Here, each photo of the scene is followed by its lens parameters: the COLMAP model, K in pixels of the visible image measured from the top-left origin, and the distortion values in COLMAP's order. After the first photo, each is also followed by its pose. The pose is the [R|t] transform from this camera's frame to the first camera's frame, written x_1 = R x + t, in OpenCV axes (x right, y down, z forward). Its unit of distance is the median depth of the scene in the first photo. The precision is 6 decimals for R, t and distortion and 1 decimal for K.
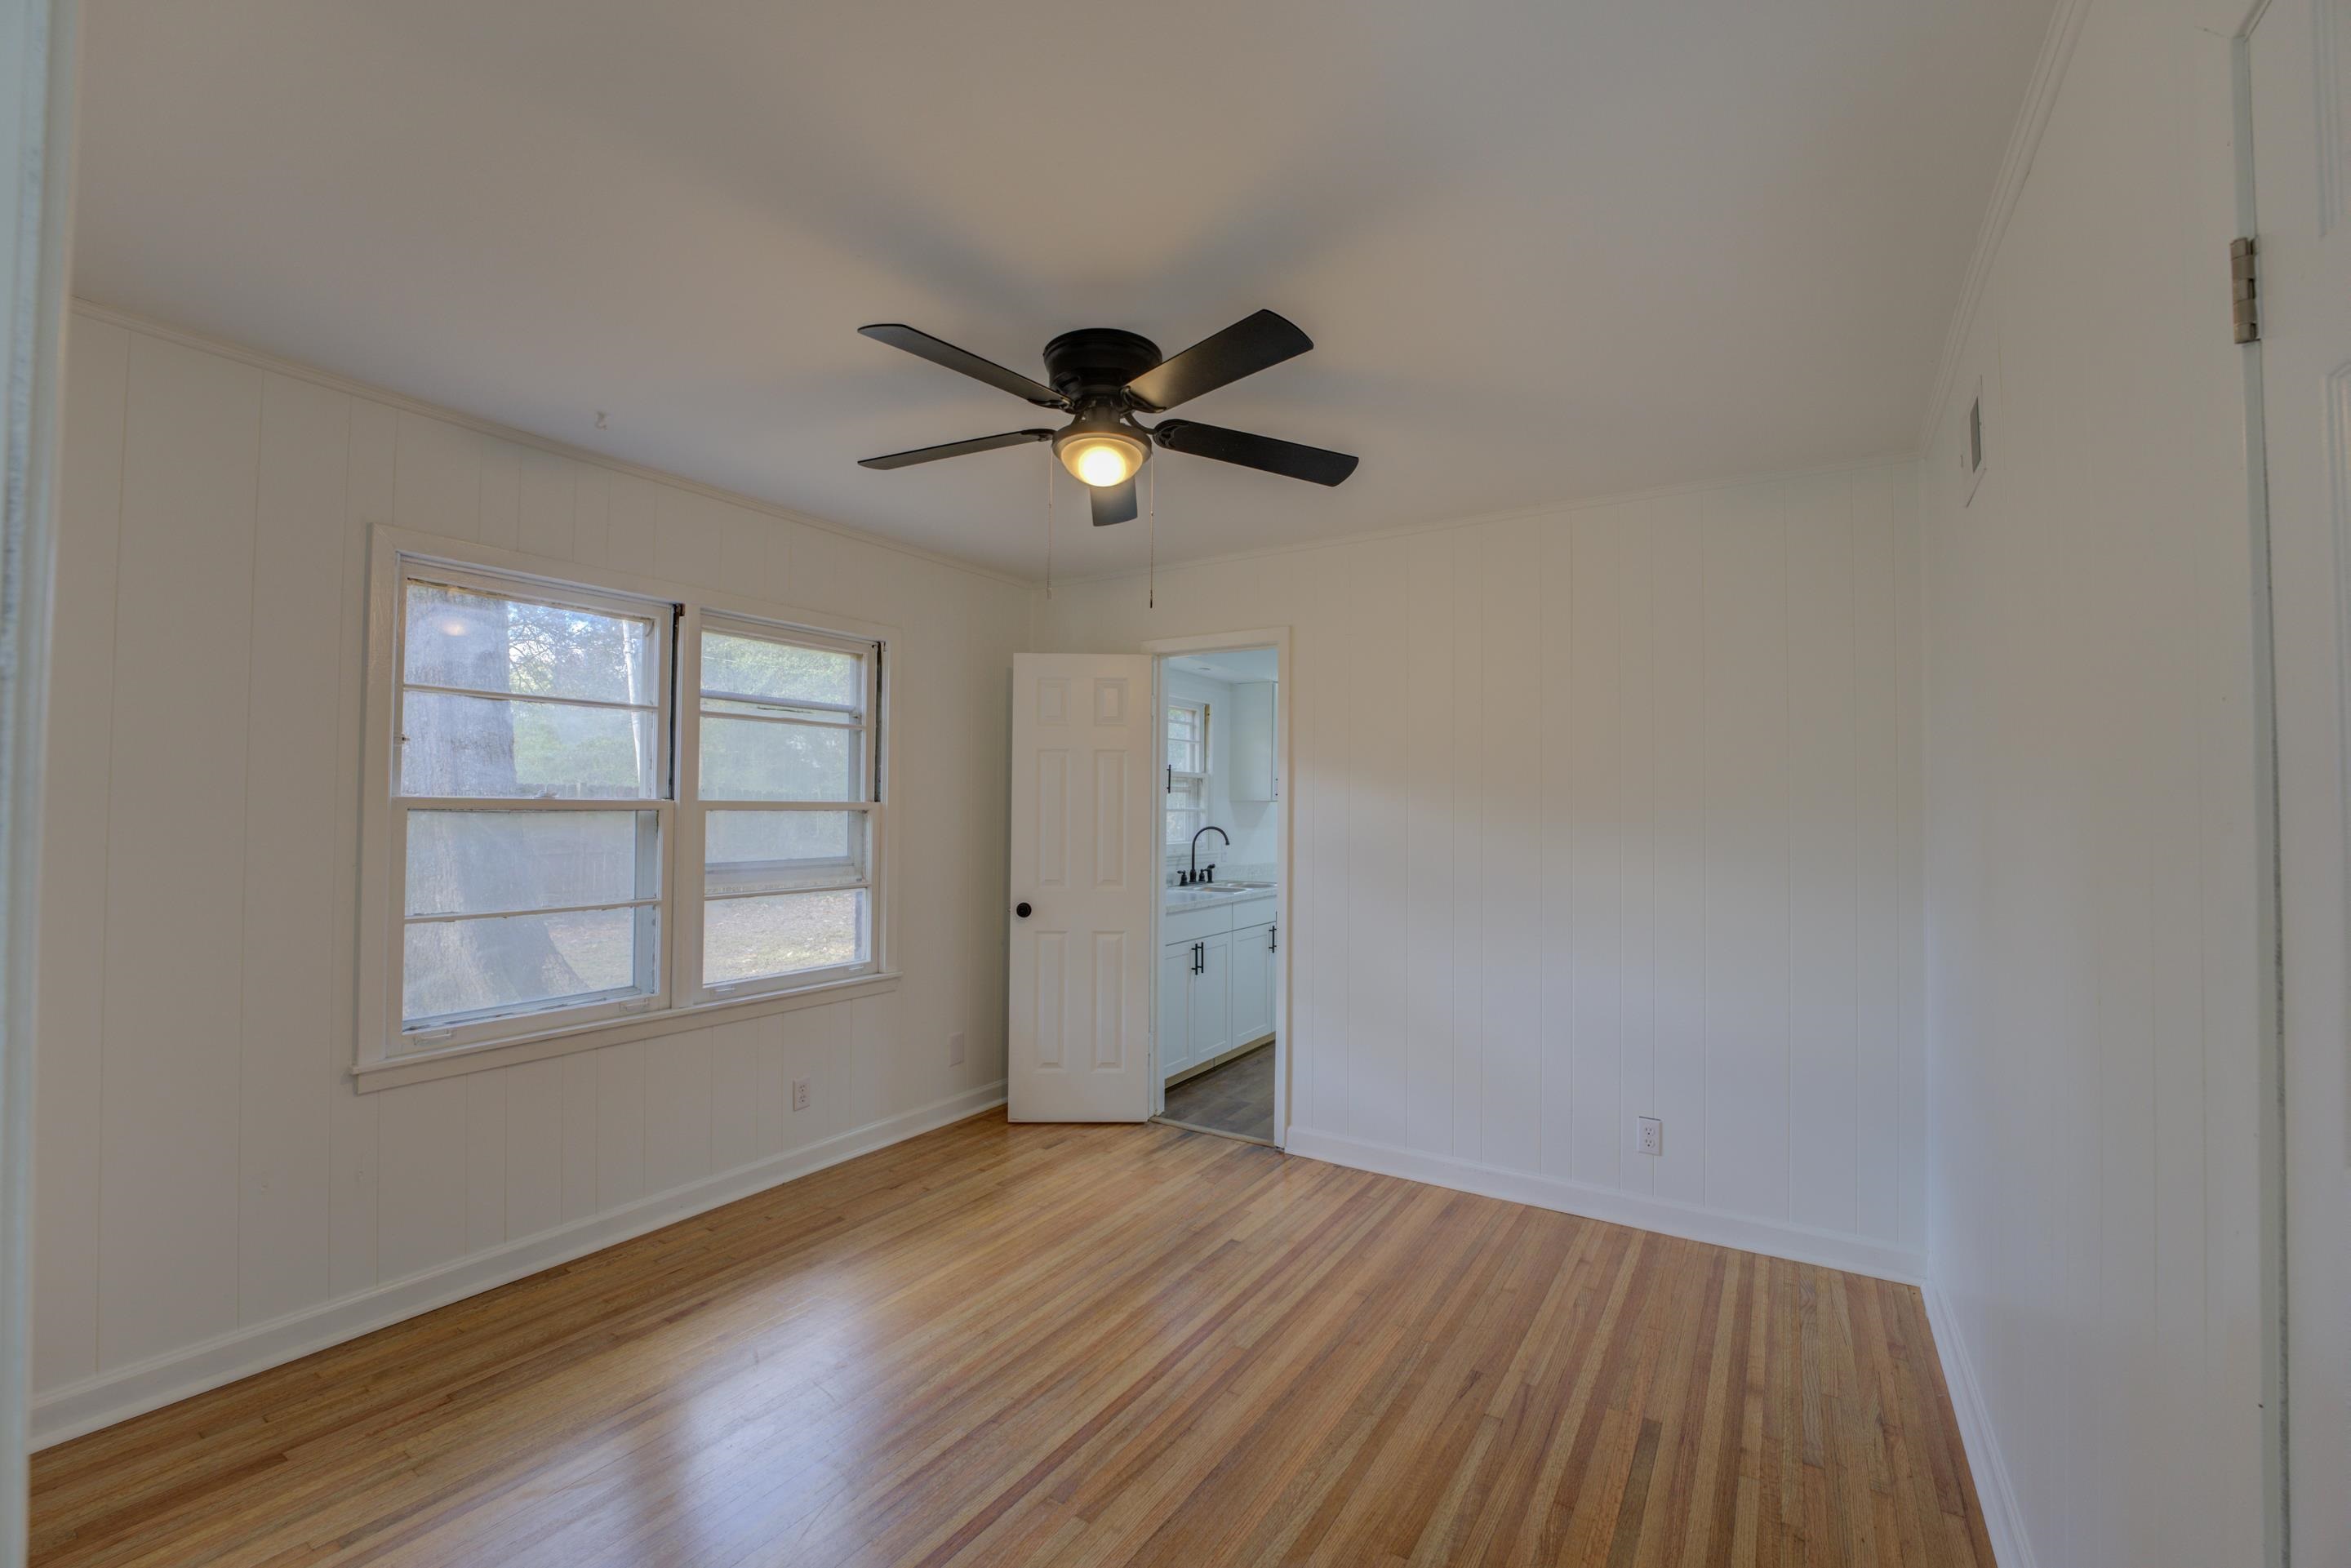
lens RADIAL K [[965.4, 0, 1175.5], [0, 965.4, 784.0], [0, 0, 1]] dist [-0.000402, -0.000056]
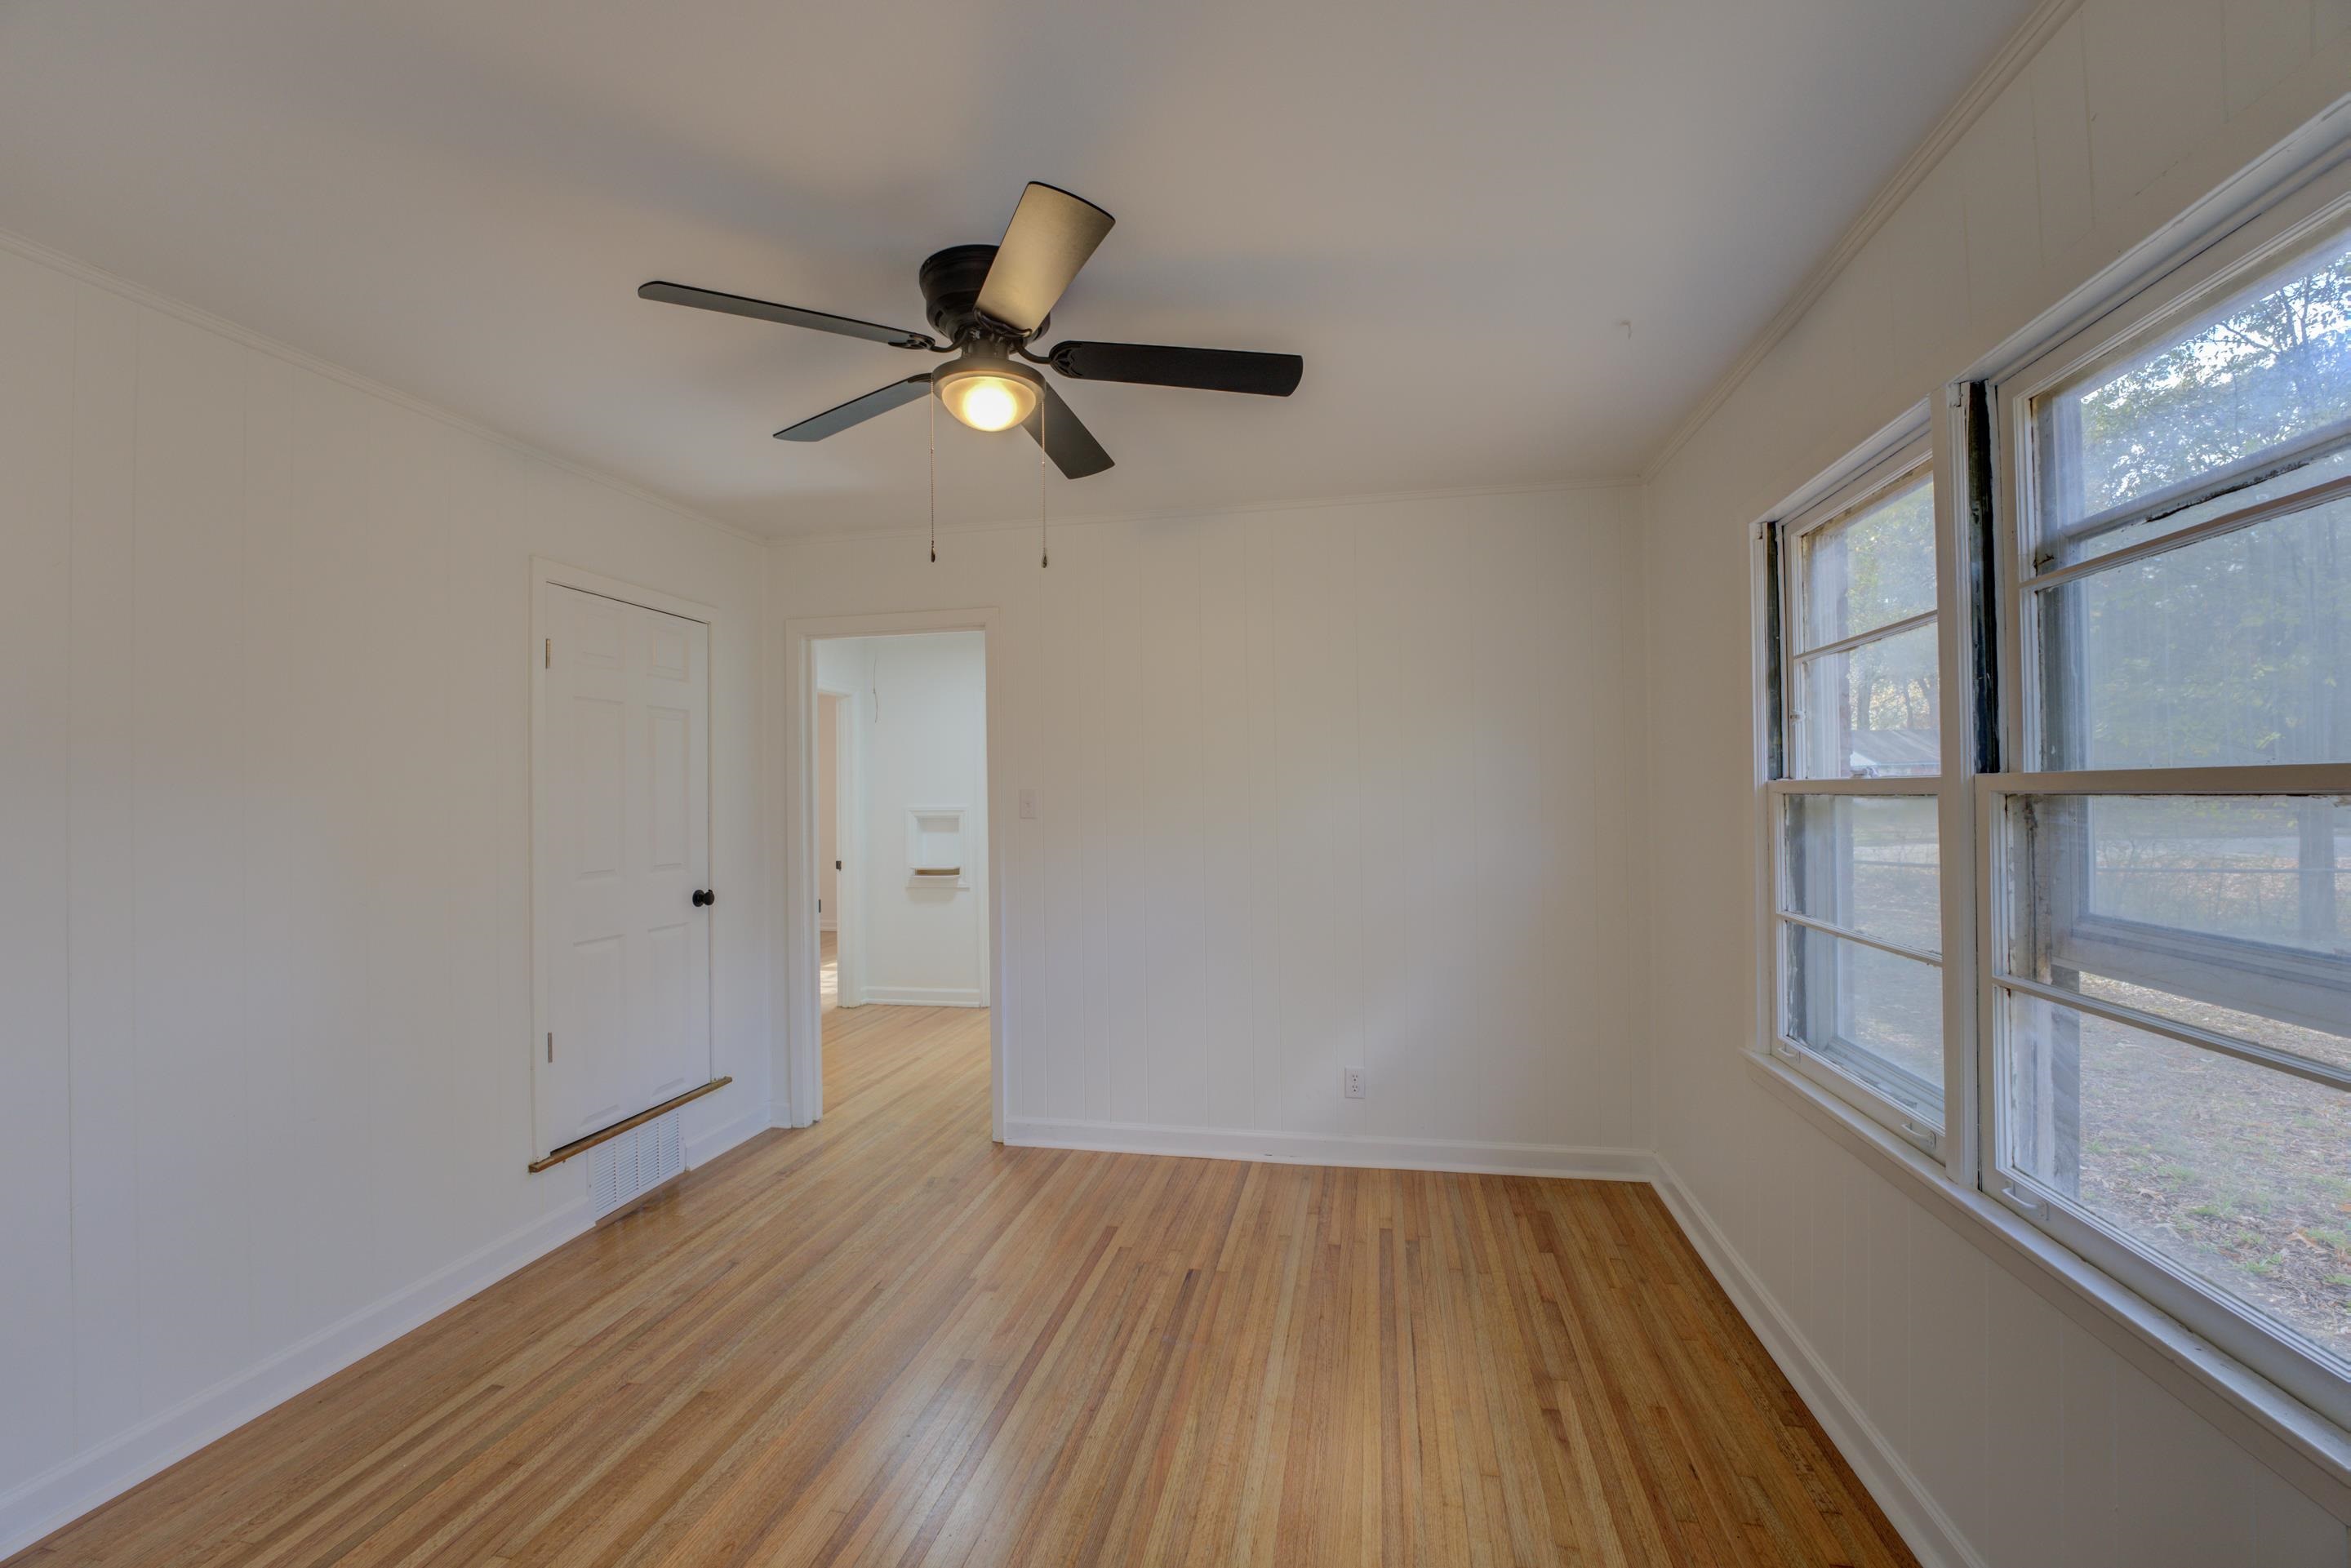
lens RADIAL K [[965.4, 0, 1175.5], [0, 965.4, 784.0], [0, 0, 1]] dist [-0.000402, -0.000056]
pose [[-0.933775, 0.003253, -0.357845, 0.082984], [0.018619, 0.999046, -0.039503, 0.045669], [0.357375, -0.043550, -0.932945, 1.864348]]
